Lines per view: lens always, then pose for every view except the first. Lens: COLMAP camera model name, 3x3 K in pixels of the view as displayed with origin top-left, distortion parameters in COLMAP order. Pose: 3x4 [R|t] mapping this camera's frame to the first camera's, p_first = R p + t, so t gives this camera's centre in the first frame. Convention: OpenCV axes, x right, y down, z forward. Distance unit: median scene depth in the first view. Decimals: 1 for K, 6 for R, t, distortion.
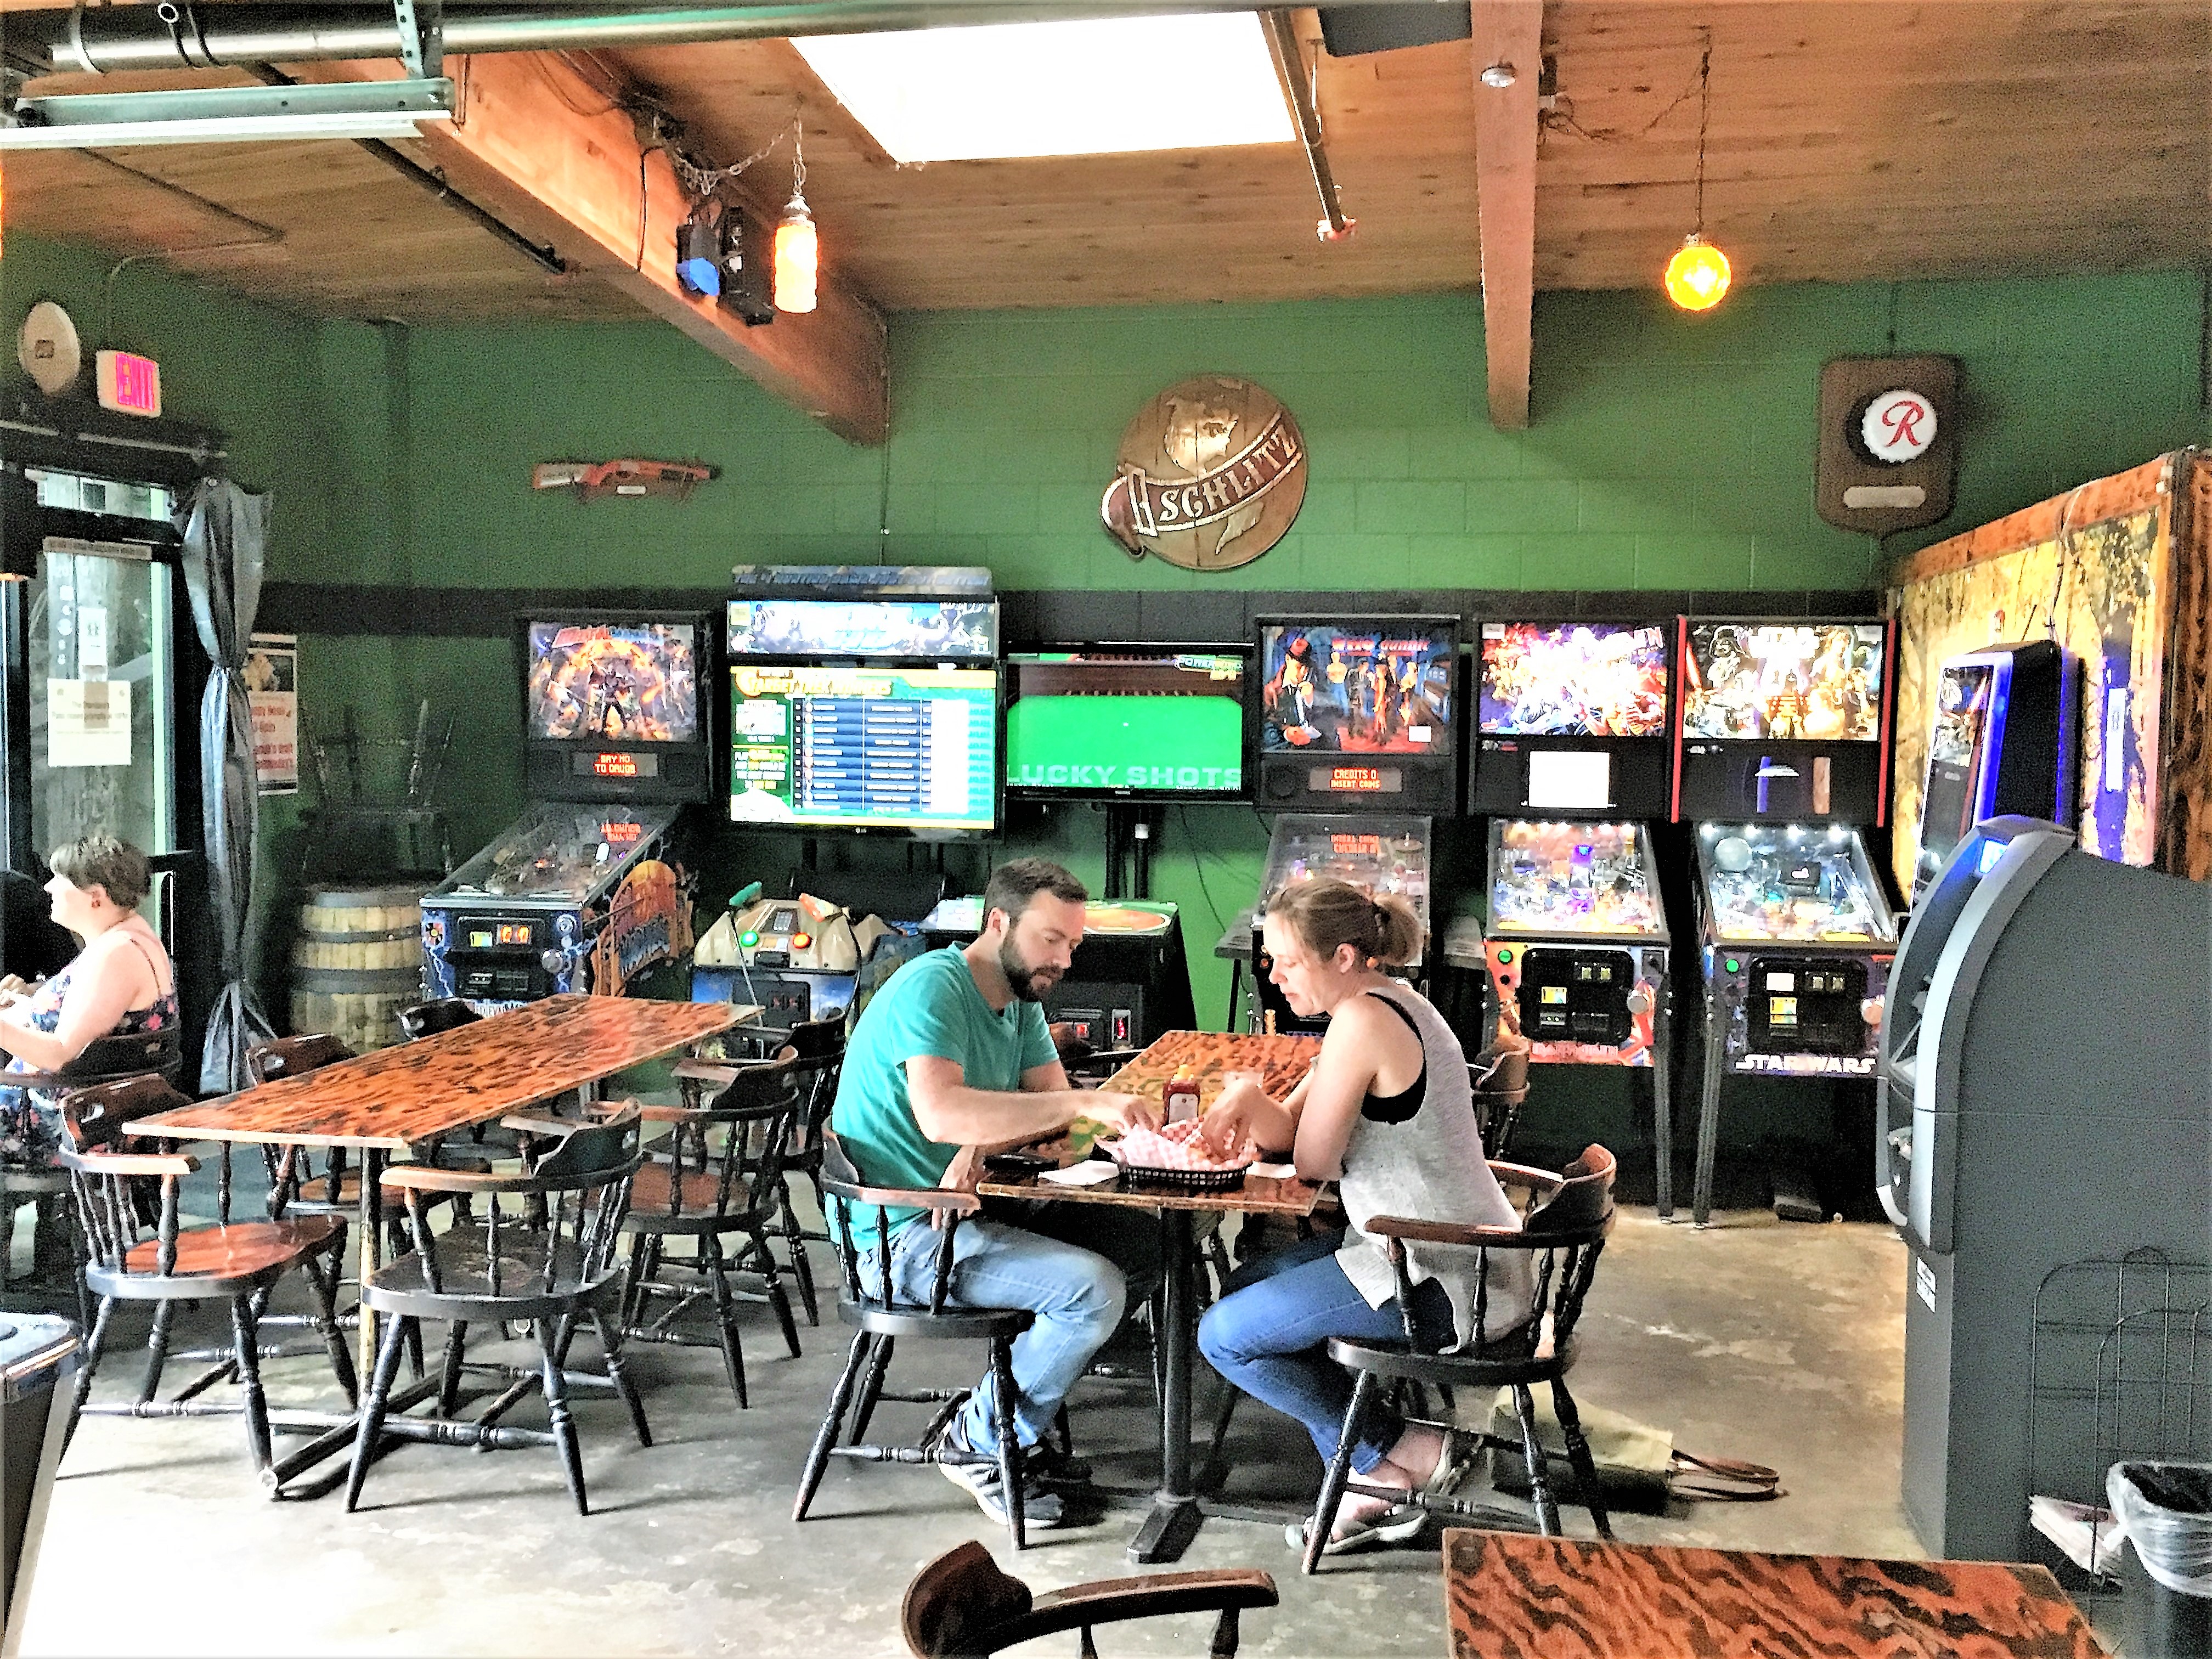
lens RADIAL K [[2309.8, 0, 1106.0], [0, 2309.8, 829.5], [0, 0, 1]] dist [0.041210, -0.018266]
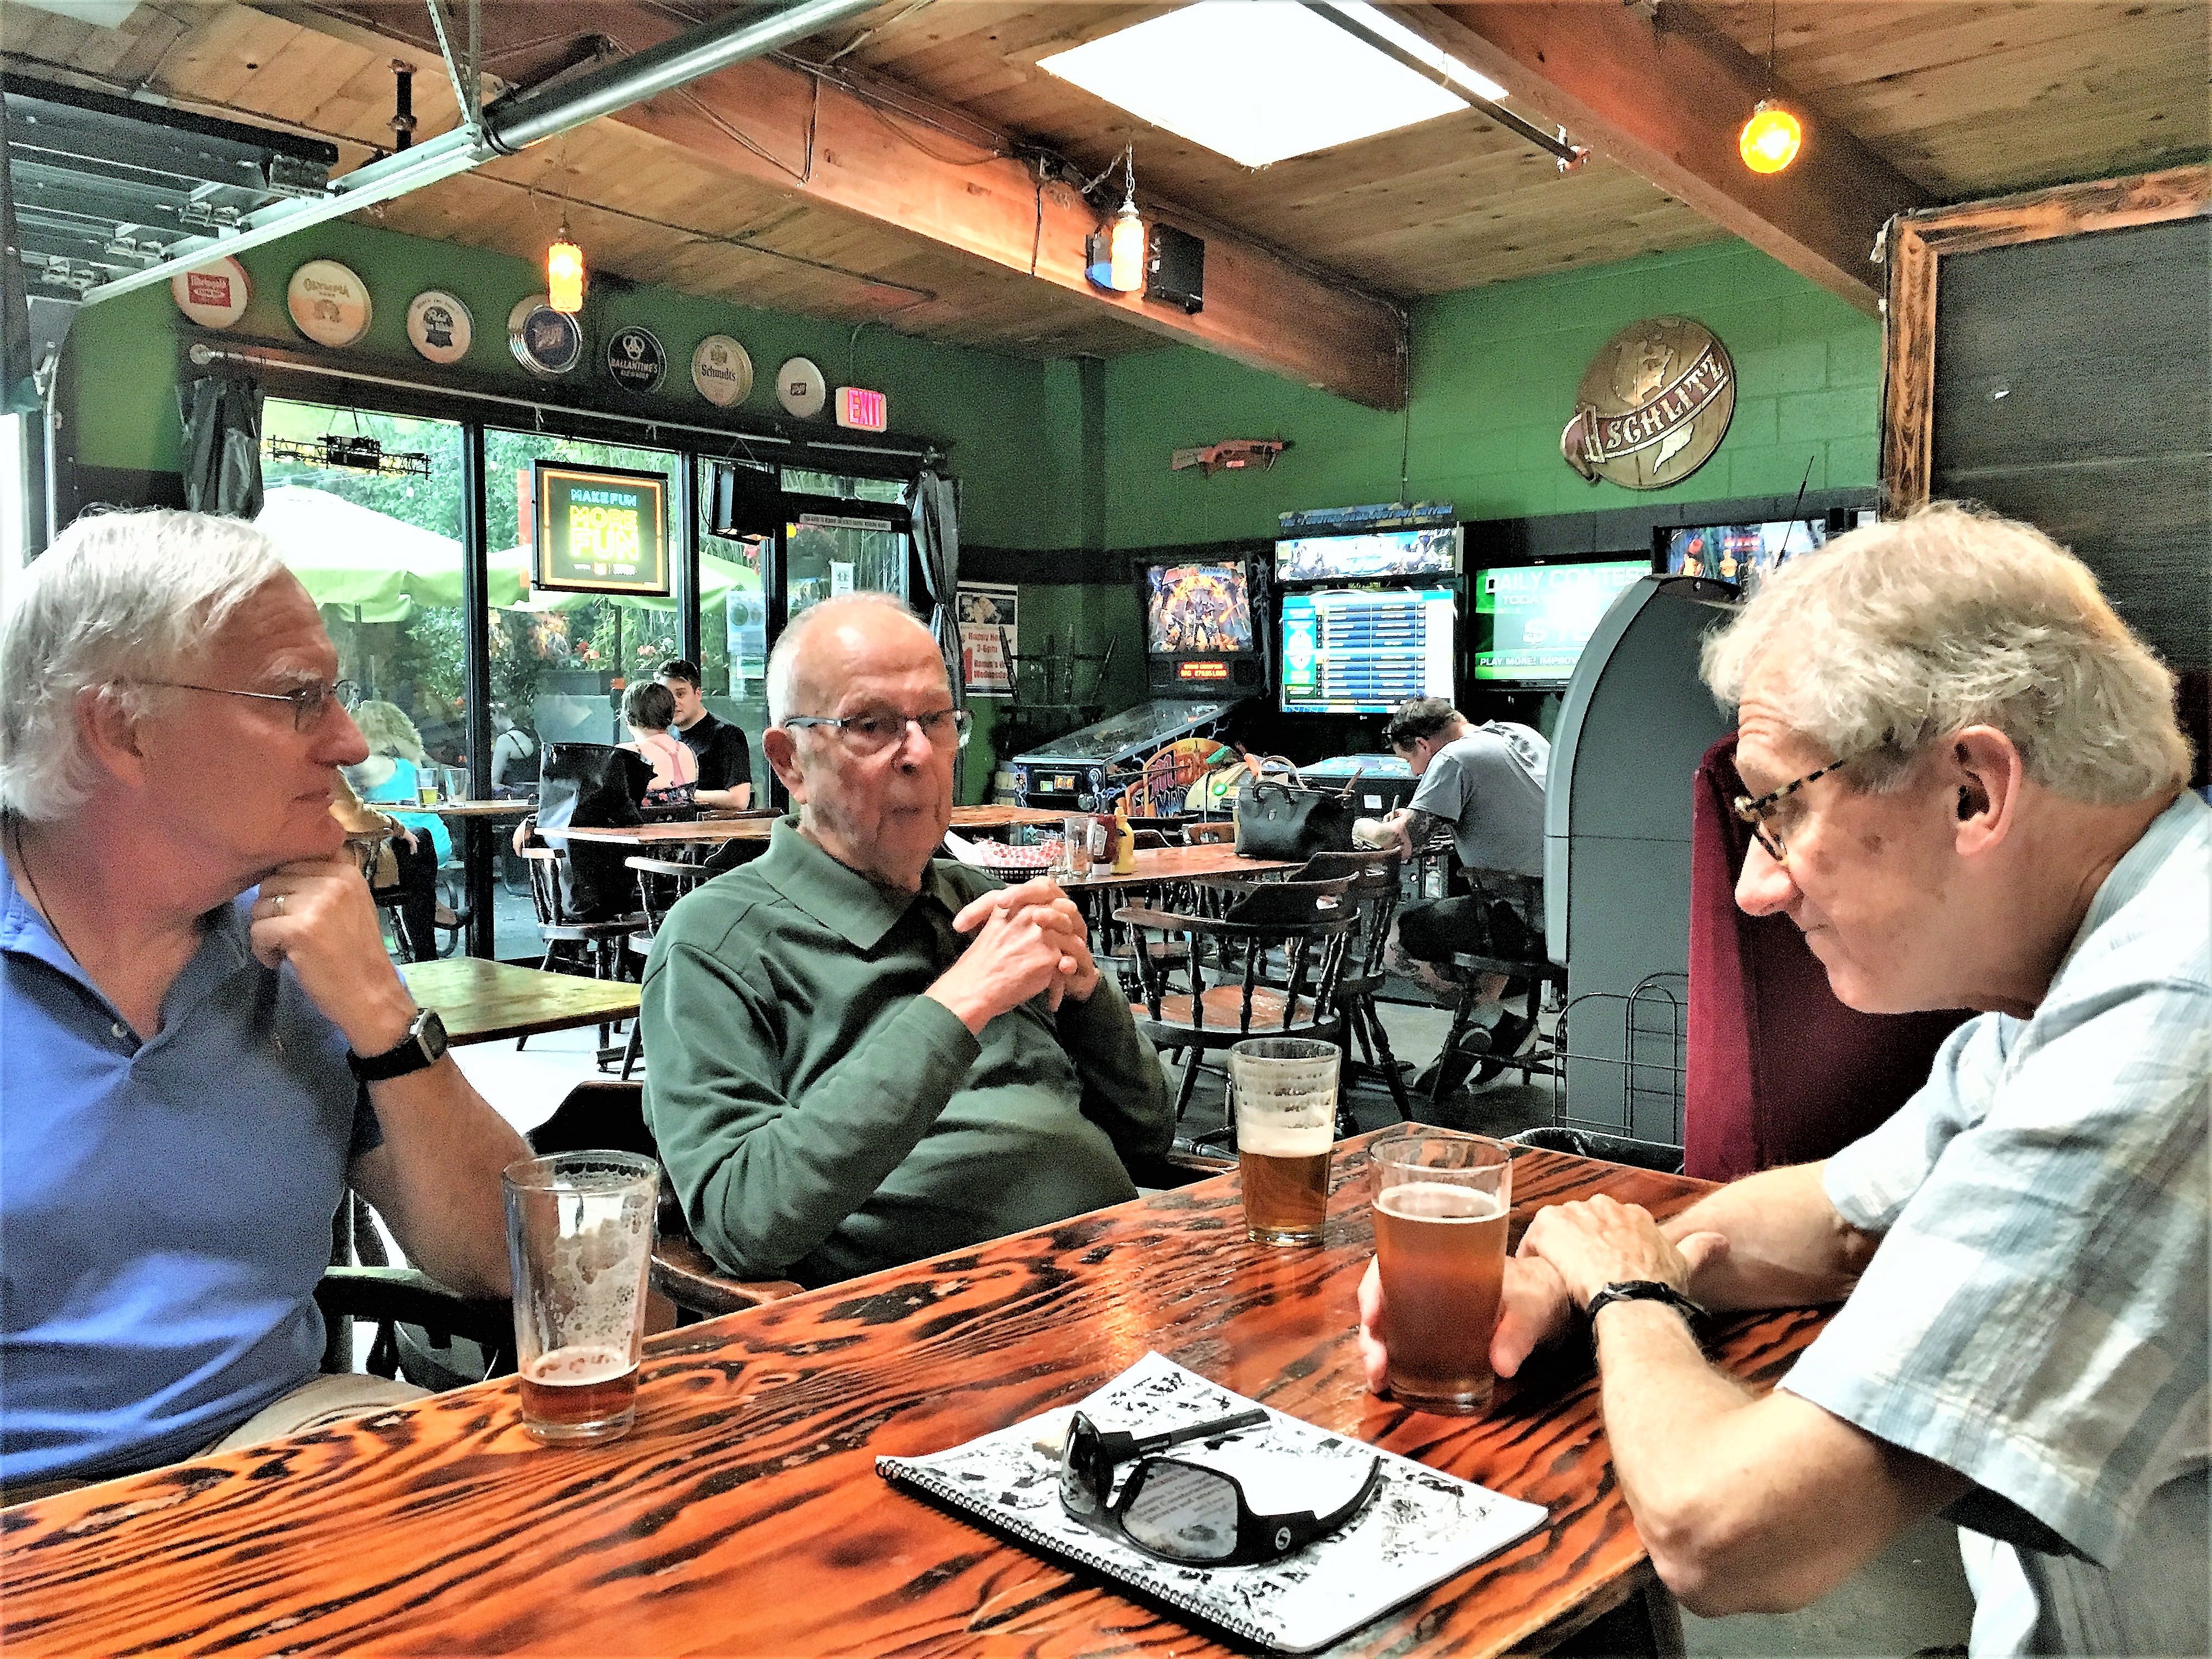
lens RADIAL K [[1895.0, 0, 1106.0], [0, 1895.0, 829.5], [0, 0, 1]] dist [0.054375, -0.002799]
pose [[0.841498, 0.024677, -0.539697, 0.336556], [-0.025150, 0.999663, 0.006495, 0.058554], [0.539675, 0.008108, 0.841834, 0.057031]]
